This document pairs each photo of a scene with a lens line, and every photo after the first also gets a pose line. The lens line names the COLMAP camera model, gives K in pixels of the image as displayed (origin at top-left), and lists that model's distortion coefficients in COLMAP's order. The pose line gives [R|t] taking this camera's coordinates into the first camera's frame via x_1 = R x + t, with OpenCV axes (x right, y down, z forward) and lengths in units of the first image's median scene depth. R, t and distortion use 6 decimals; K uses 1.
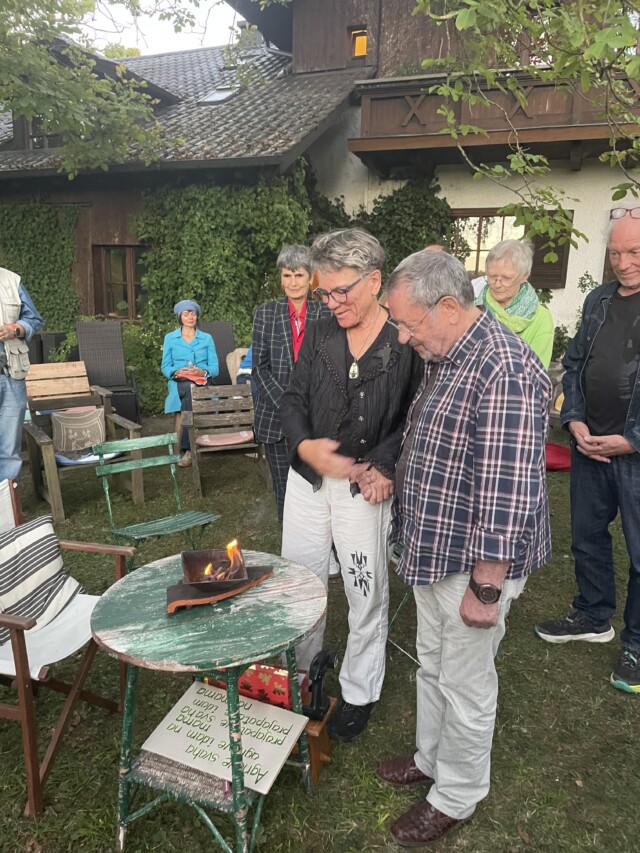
lens RADIAL K [[639.8, 0, 320.8], [0, 639.8, 427.2], [0, 0, 1]] dist [0.078942, -0.104100]
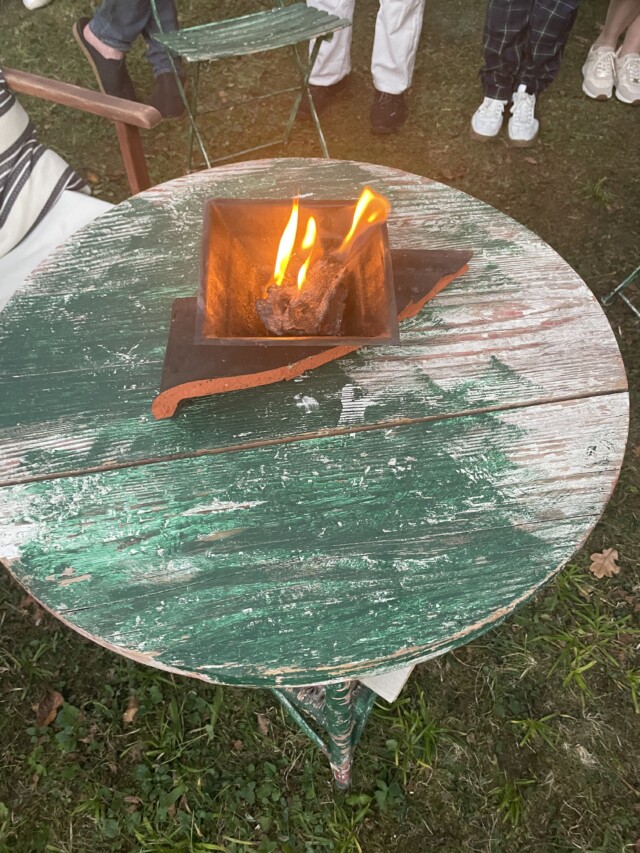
lens RADIAL K [[639.8, 0, 335.3], [0, 639.8, 420.3], [0, 0, 1]] dist [0.078942, -0.104100]
pose [[0.980163, 0.158092, -0.119531, -0.100719], [-0.039762, 0.747694, 0.662852, 0.059680], [0.194164, -0.644950, 0.739148, 0.740472]]
